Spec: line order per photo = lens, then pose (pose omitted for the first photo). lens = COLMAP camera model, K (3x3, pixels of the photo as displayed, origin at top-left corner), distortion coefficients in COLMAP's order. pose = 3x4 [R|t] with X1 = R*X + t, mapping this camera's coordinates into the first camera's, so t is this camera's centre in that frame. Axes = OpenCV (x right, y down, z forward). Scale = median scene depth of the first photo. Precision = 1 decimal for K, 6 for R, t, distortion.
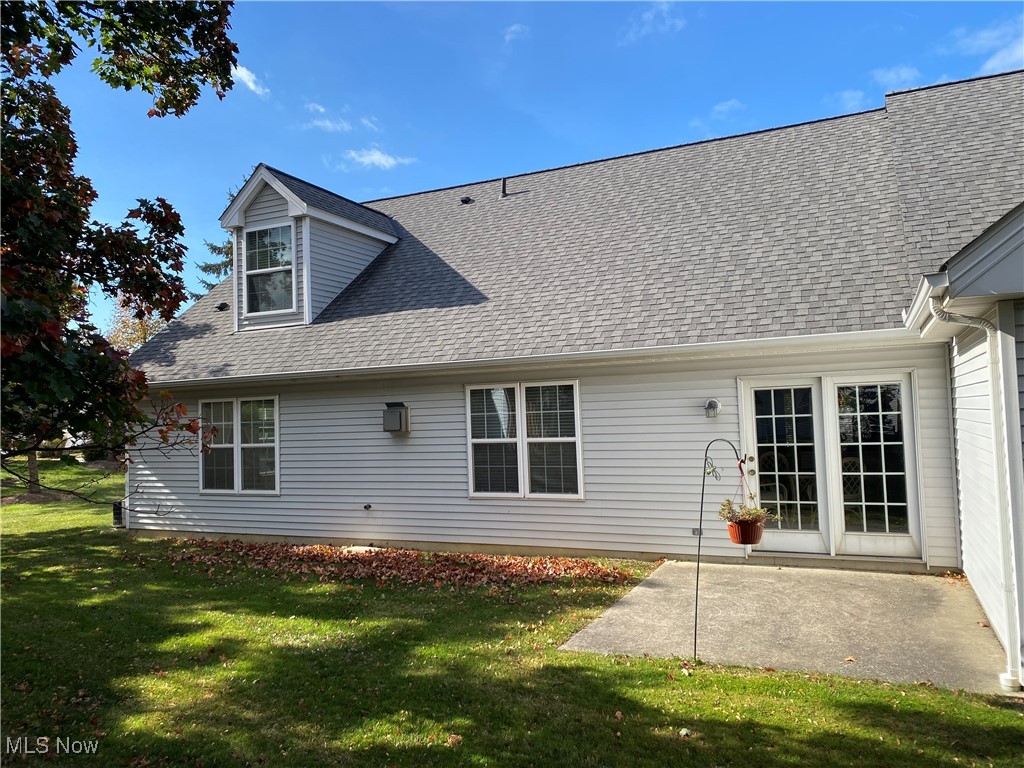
lens RADIAL K [[781.3, 0, 511.2], [0, 781.3, 376.2], [0, 0, 1]] dist [0.063327, -0.082140]
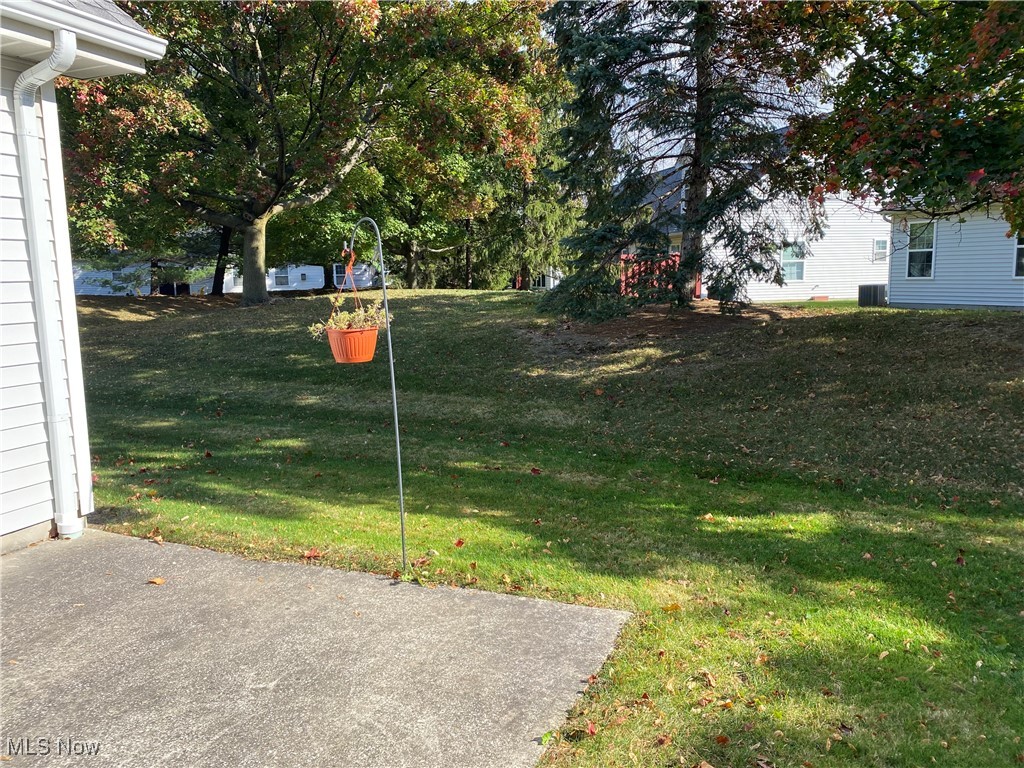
lens RADIAL K [[781.3, 0, 511.2], [0, 781.3, 376.2], [0, 0, 1]] dist [0.063327, -0.082140]
pose [[-0.998312, 0.051967, -0.025931, 0.151132], [0.049735, 0.995525, 0.080357, 0.155709], [0.029991, 0.078932, -0.996429, 1.572408]]
